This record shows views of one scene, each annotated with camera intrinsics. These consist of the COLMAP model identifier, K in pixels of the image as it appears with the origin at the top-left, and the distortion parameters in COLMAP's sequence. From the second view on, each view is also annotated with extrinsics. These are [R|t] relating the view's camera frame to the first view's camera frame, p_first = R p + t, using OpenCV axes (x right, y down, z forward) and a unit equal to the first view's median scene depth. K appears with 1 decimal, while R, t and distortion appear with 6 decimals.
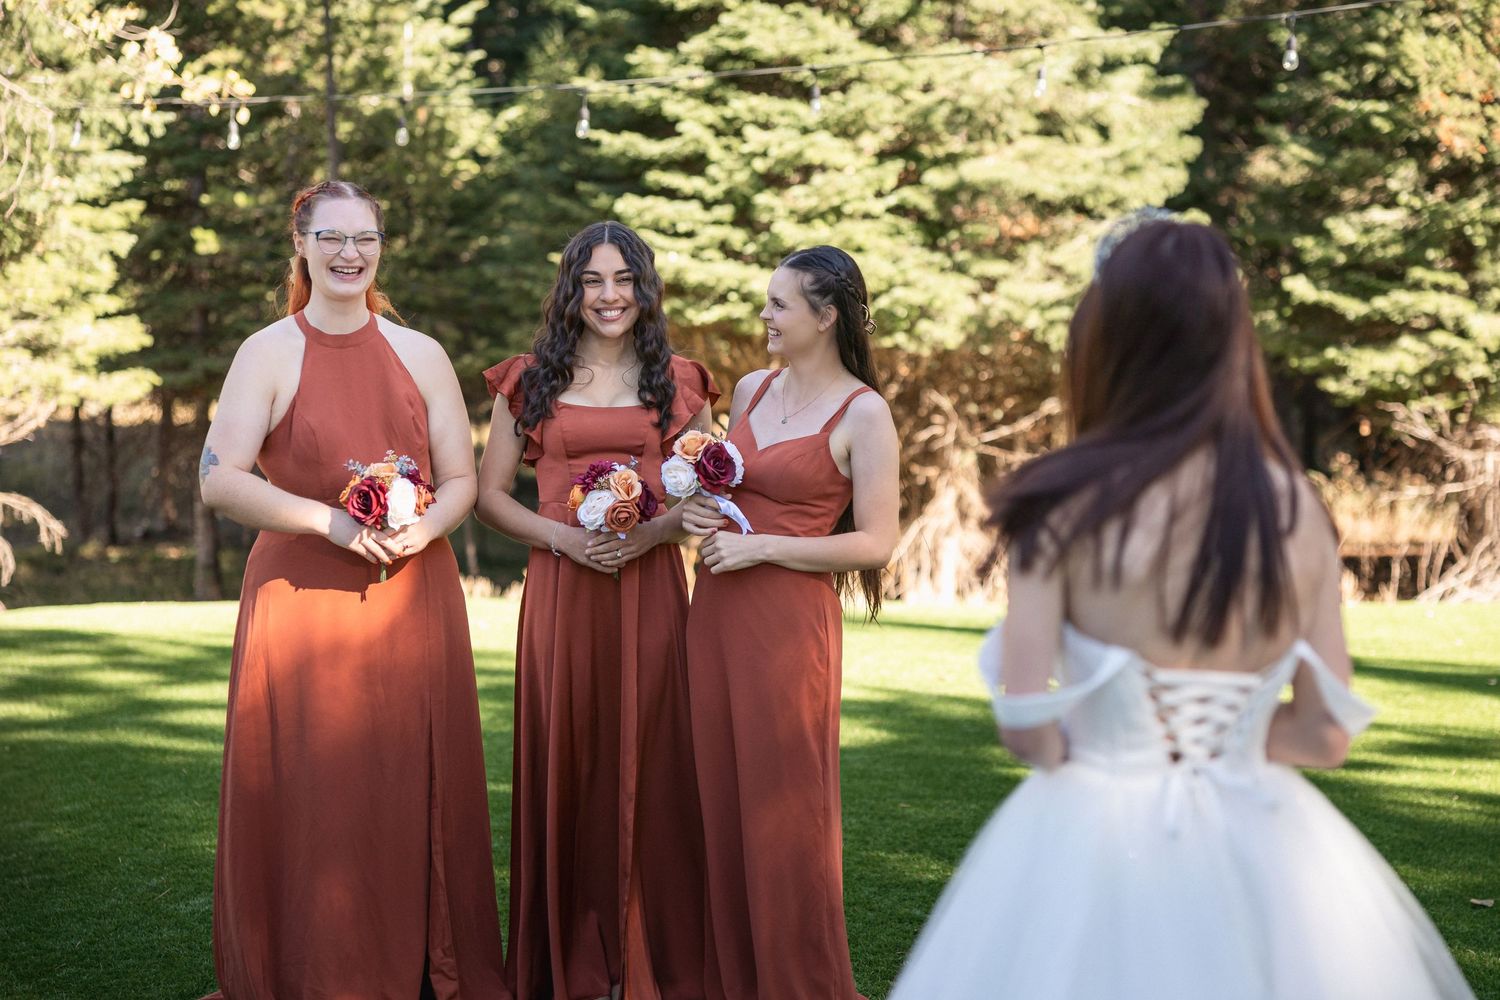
lens RADIAL K [[2581.5, 0, 750.0], [0, 2581.5, 500.0], [0, 0, 1]] dist [0.149539, -0.679666]
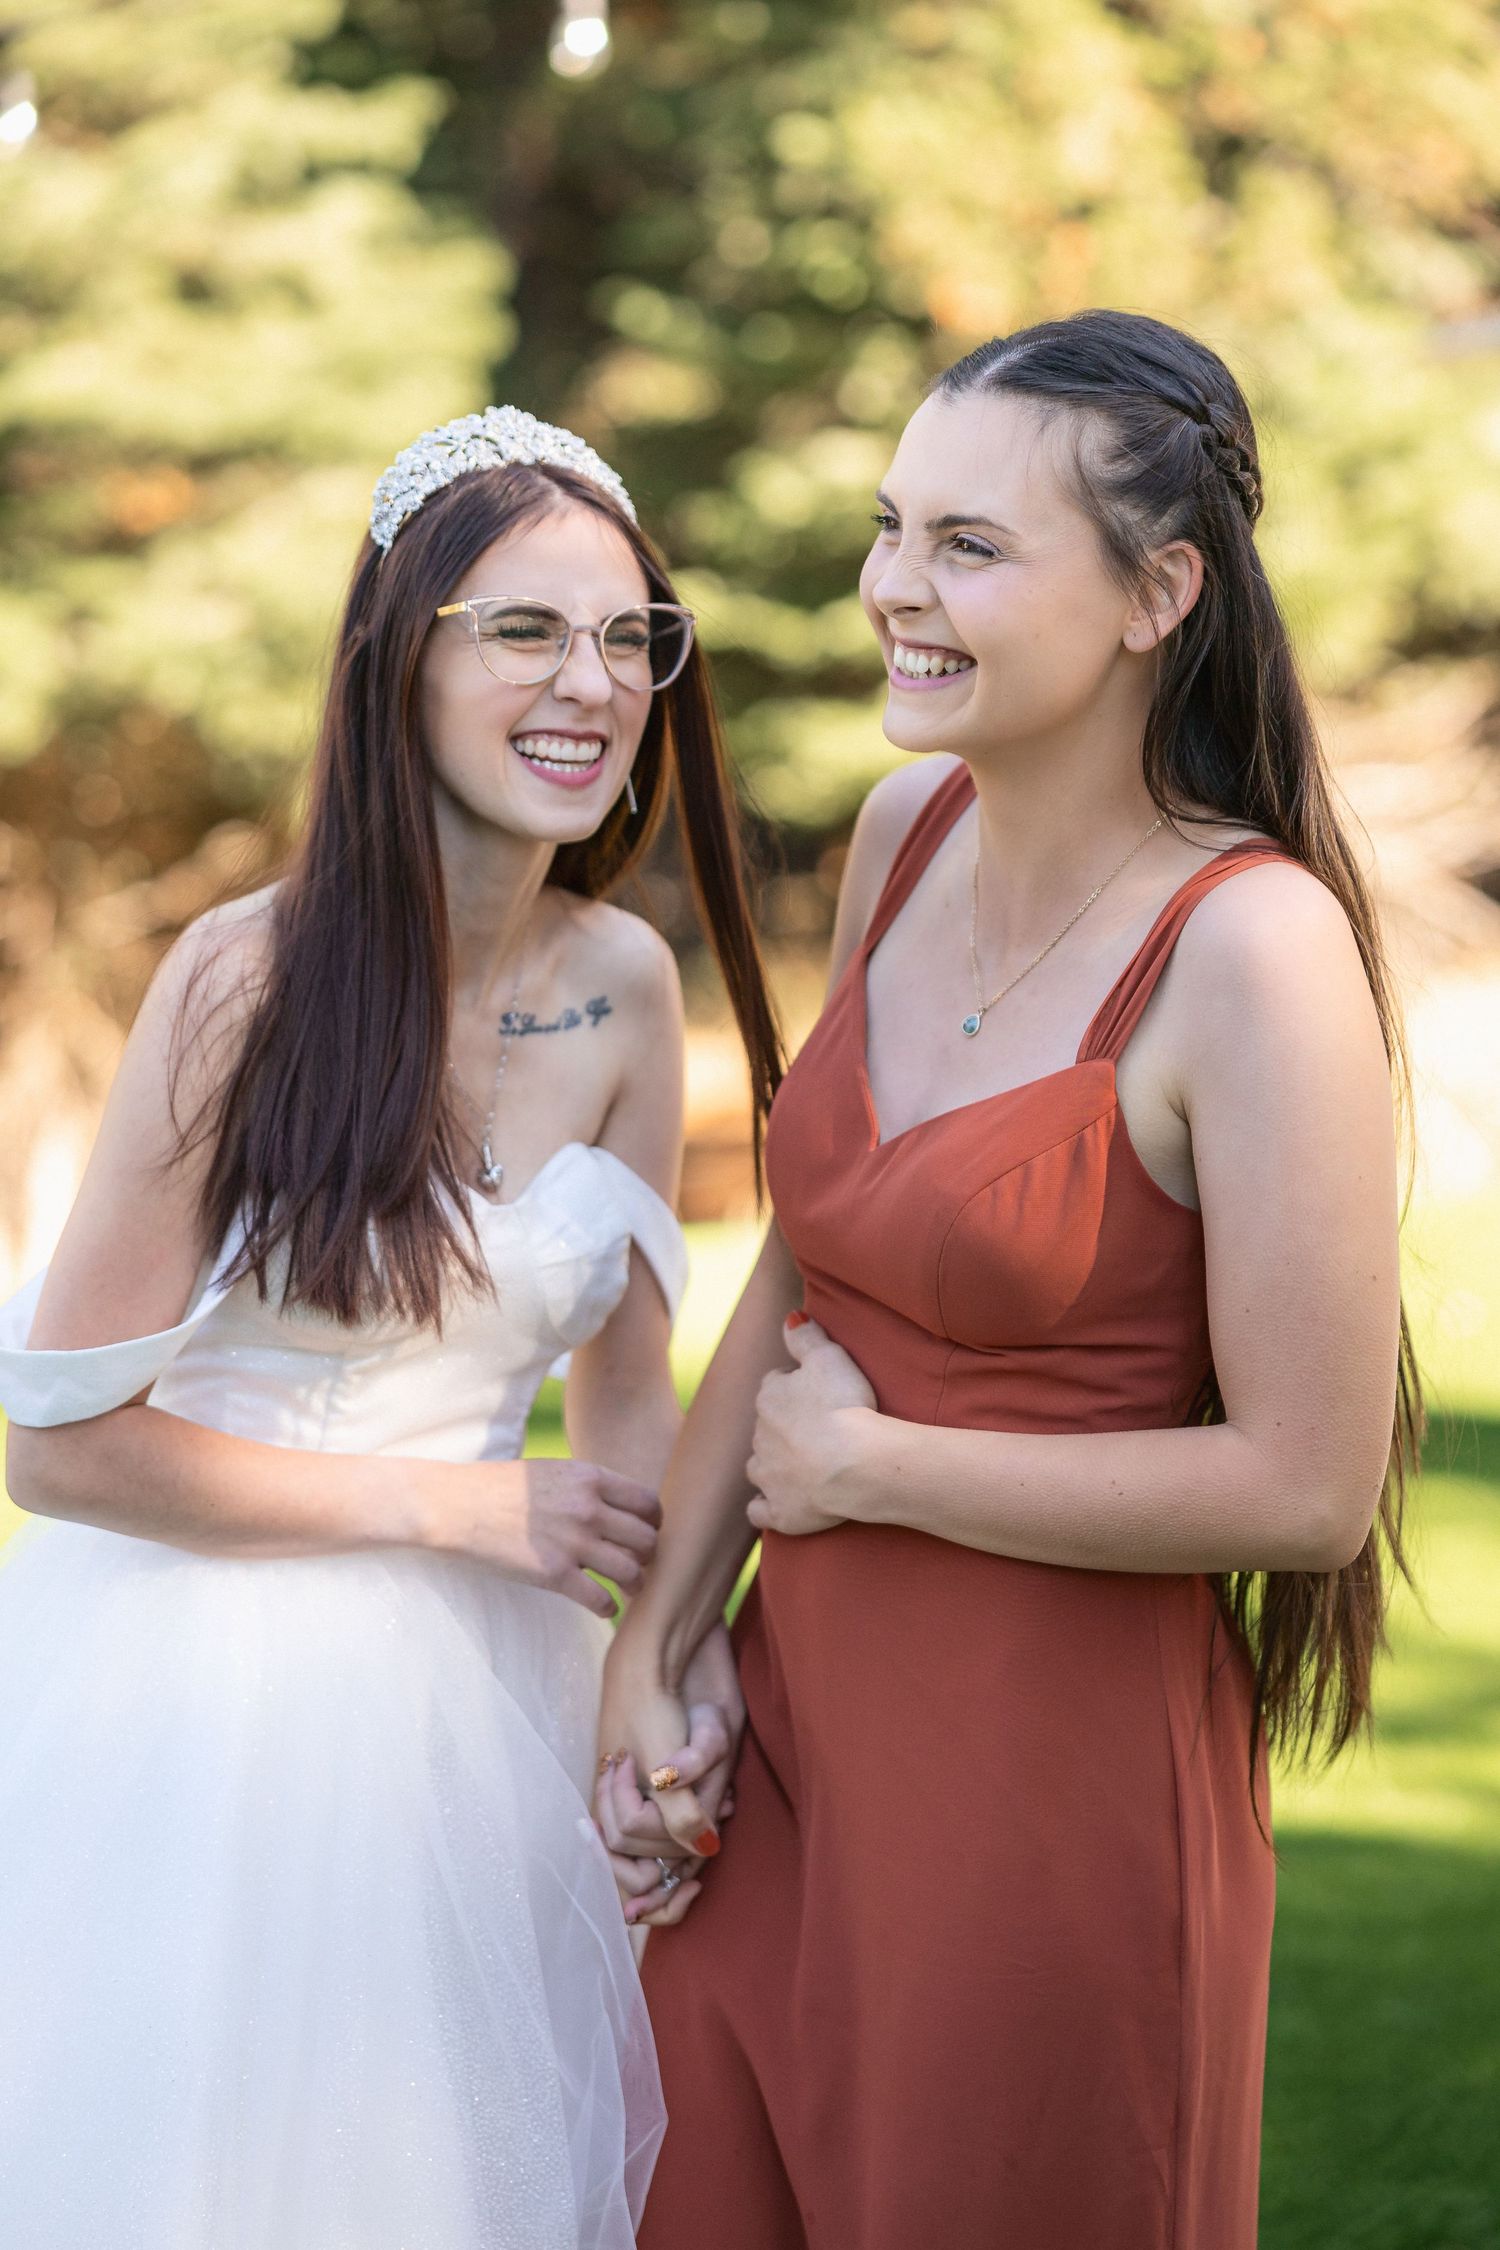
lens RADIAL K [[4741.9, 0, 750.0], [0, 4741.9, 1125.0], [0, 0, 1]] dist [0.003137, -0.071088]
pose [[0.966281, -0.064223, 0.249351, -0.121376], [0.058646, 0.997836, 0.029742, -0.035688], [-0.250722, -0.014115, 0.967956, 0.568398]]
